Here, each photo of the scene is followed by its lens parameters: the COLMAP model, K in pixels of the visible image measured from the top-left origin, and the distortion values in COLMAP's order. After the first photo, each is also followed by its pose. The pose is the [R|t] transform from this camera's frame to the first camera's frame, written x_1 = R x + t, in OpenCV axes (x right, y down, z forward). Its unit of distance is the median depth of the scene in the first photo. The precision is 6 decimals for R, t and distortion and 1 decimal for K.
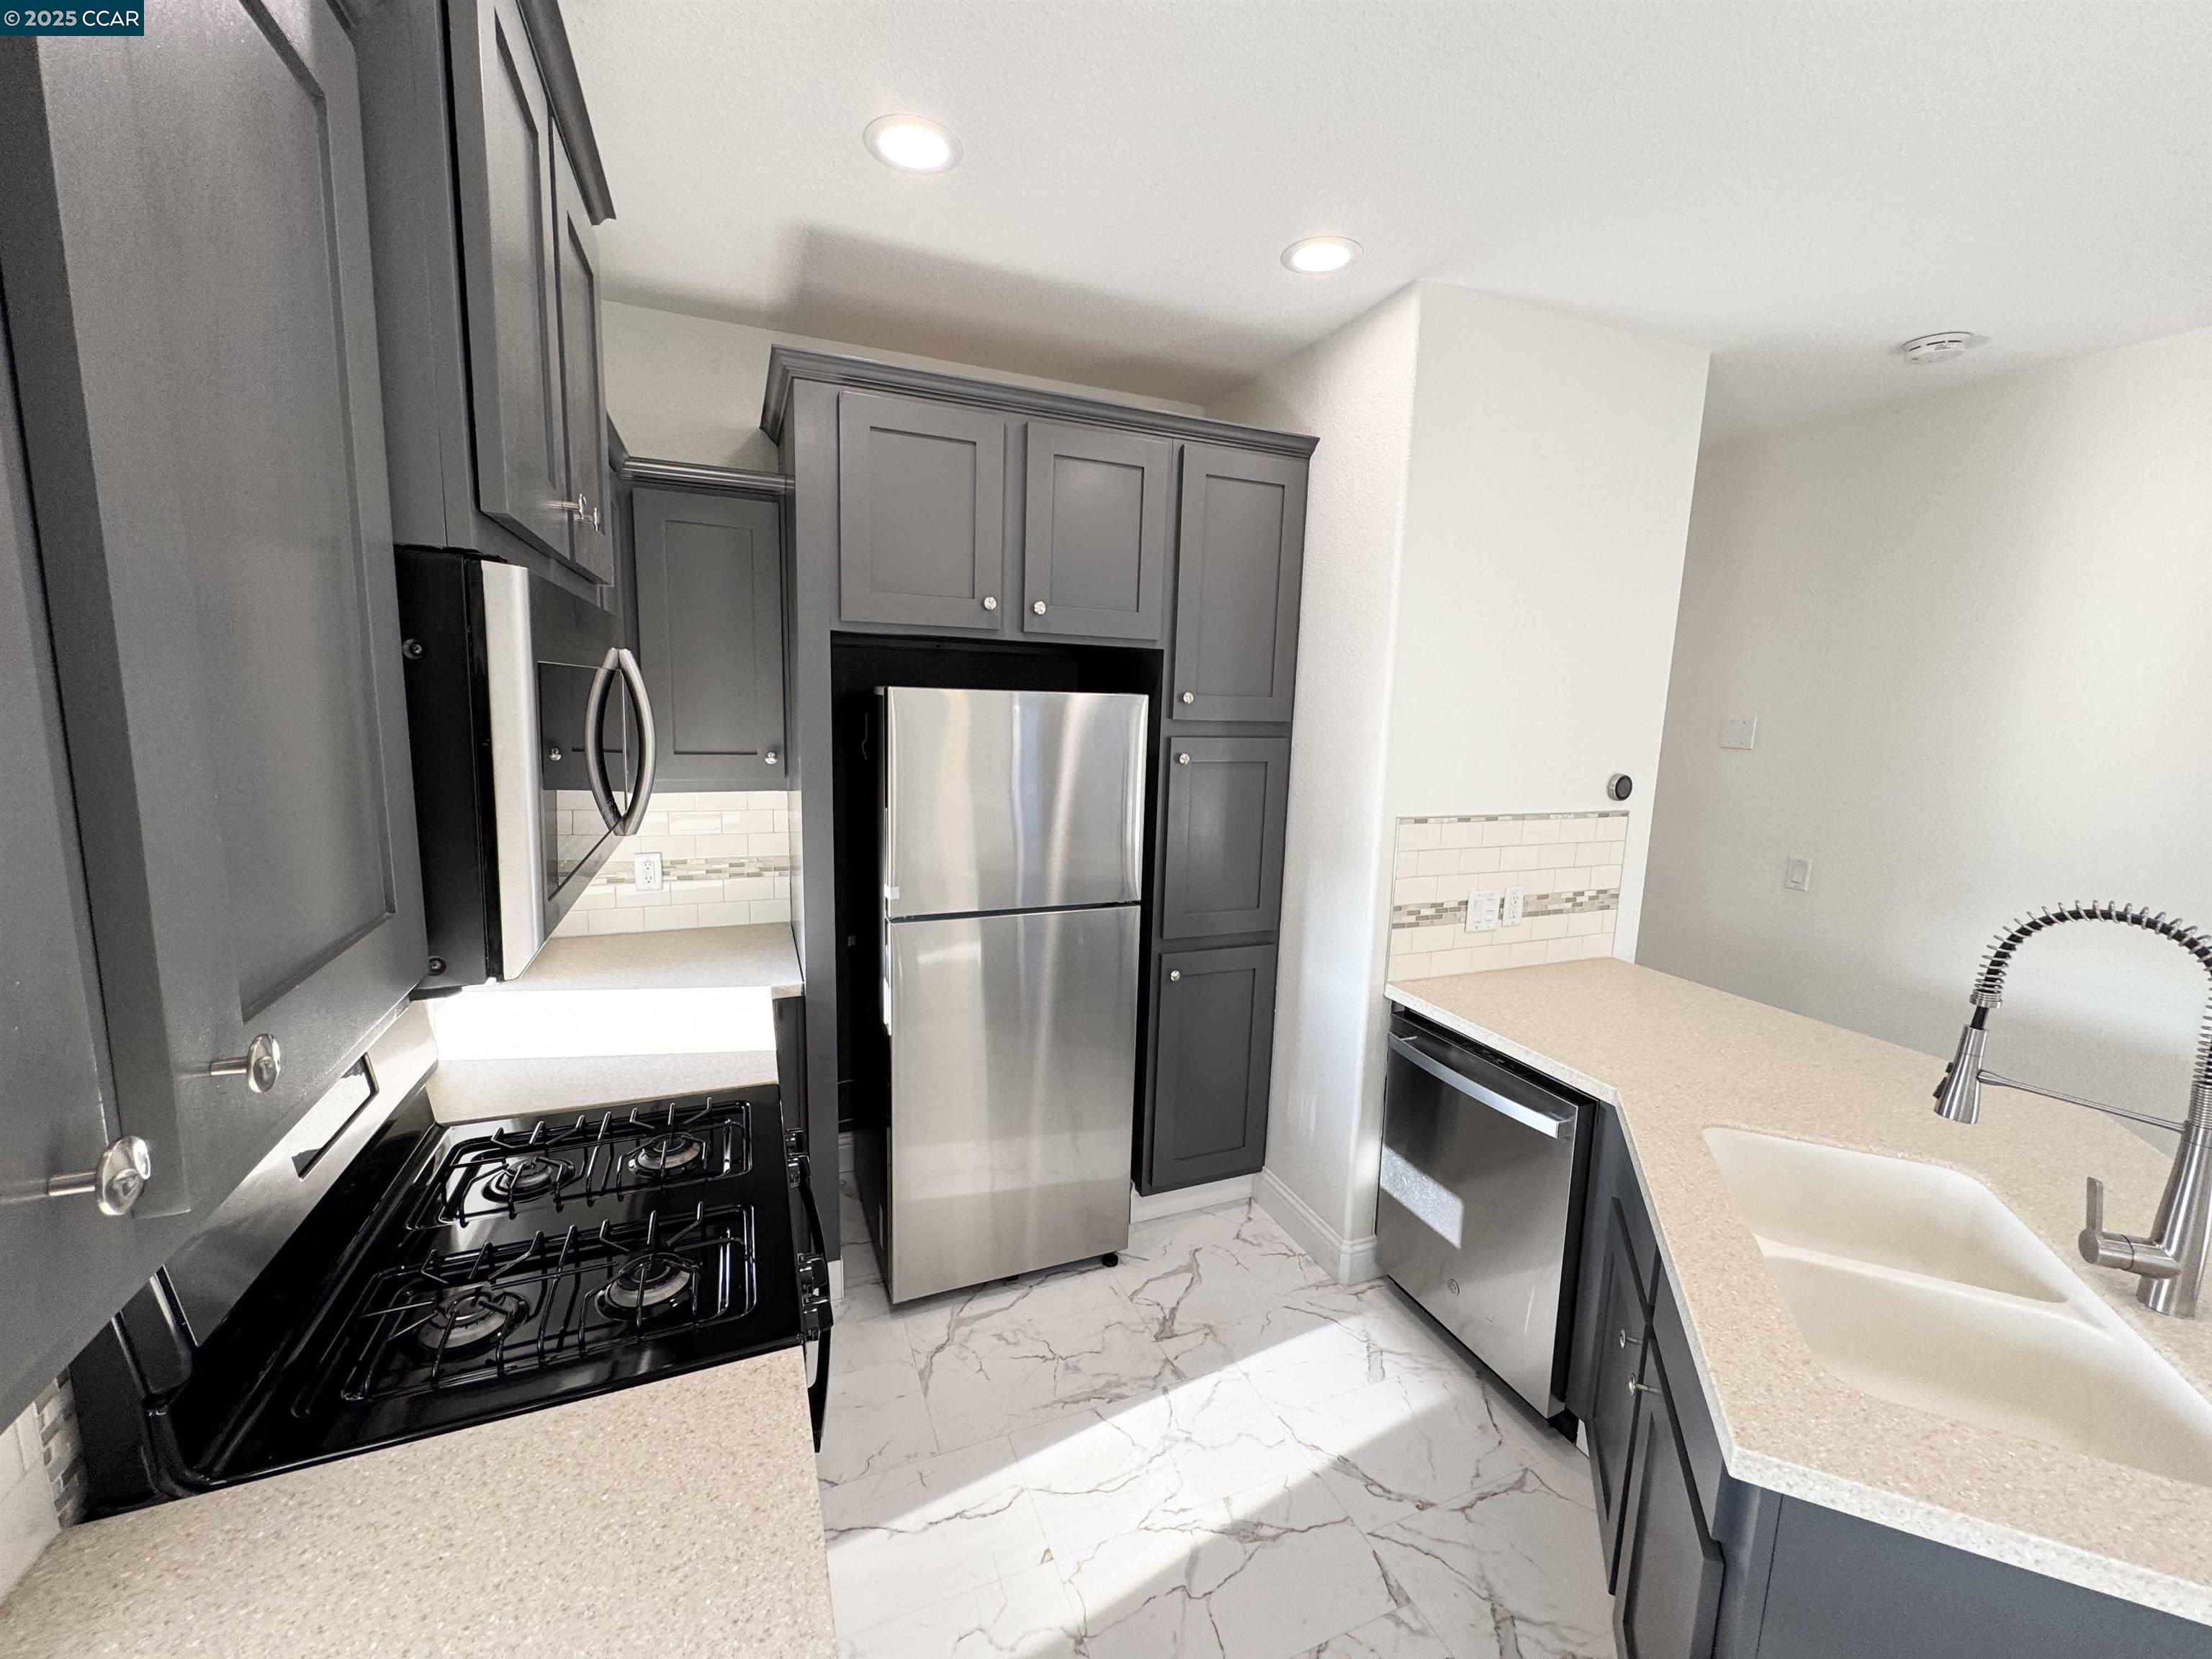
lens RADIAL K [[885.1, 0, 1098.8], [0, 885.1, 832.4], [0, 0, 1]] dist [-0.002991, 0.000713]
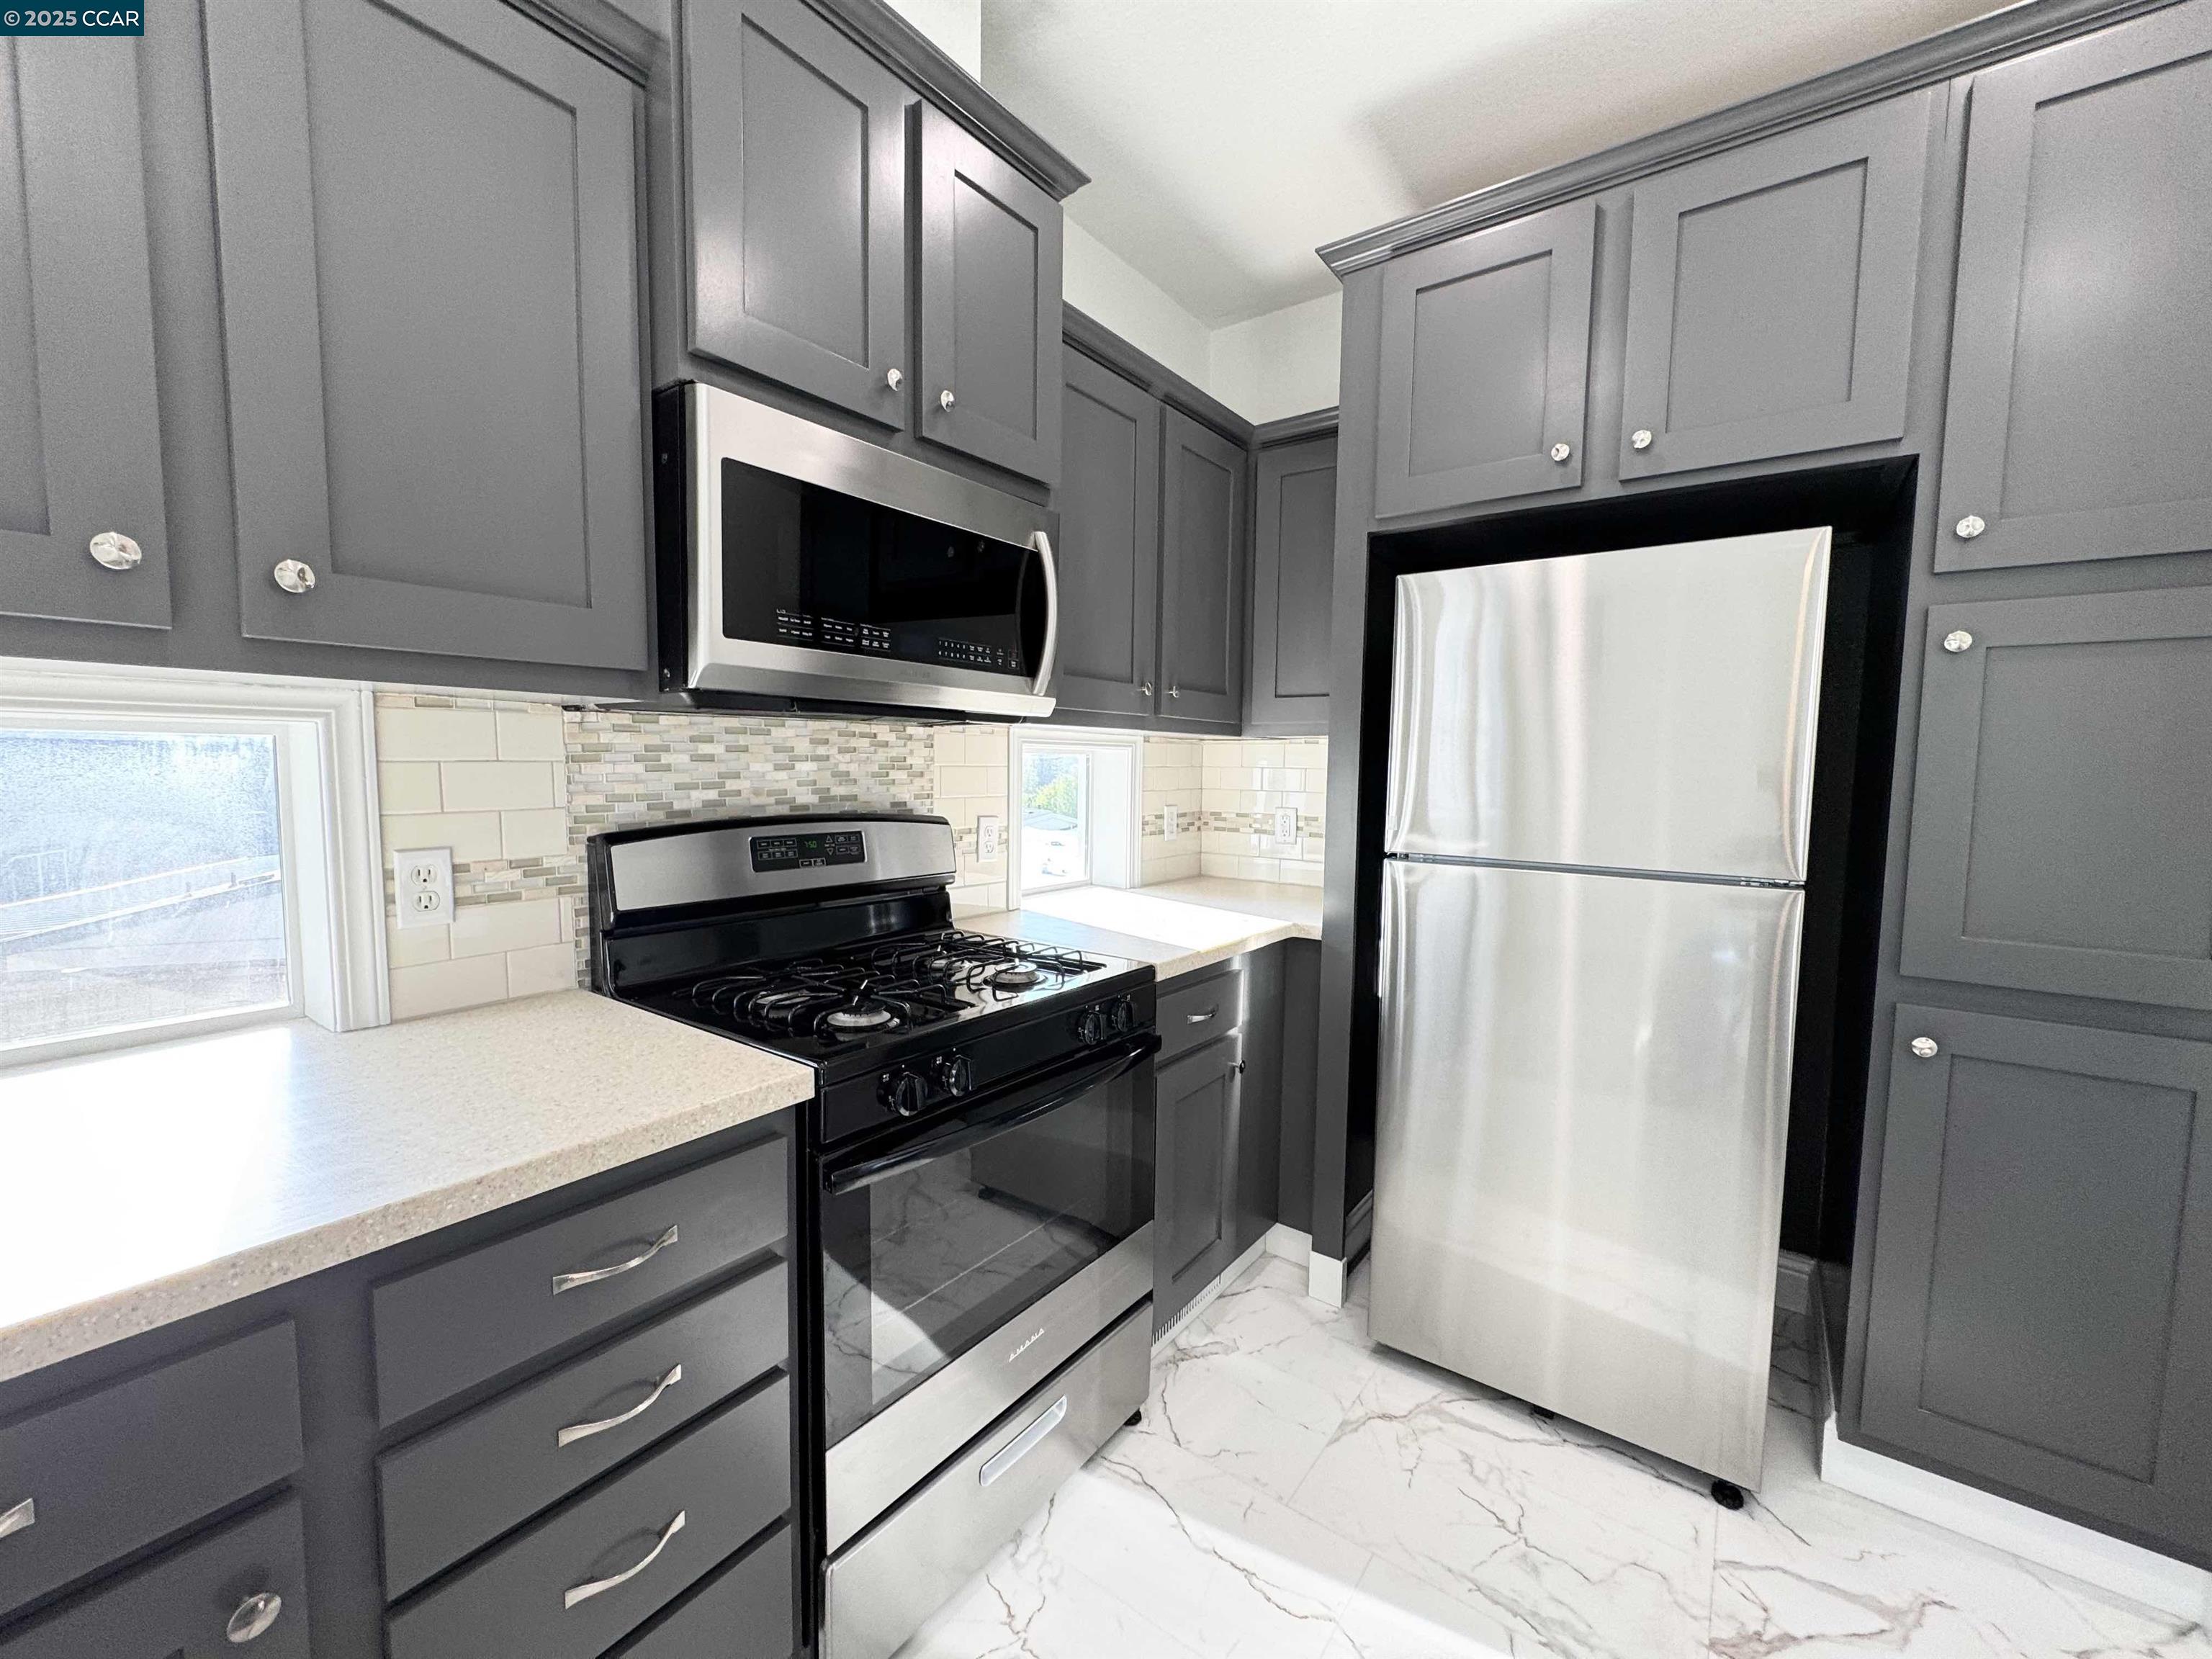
lens RADIAL K [[885.1, 0, 1104.1], [0, 885.1, 829.7], [0, 0, 1]] dist [-0.002991, 0.000713]
pose [[0.513962, 0.040255, -0.856868, 0.307521], [-0.130147, 0.990994, -0.031508, 0.121857], [0.847882, 0.127713, 0.514572, 0.302647]]
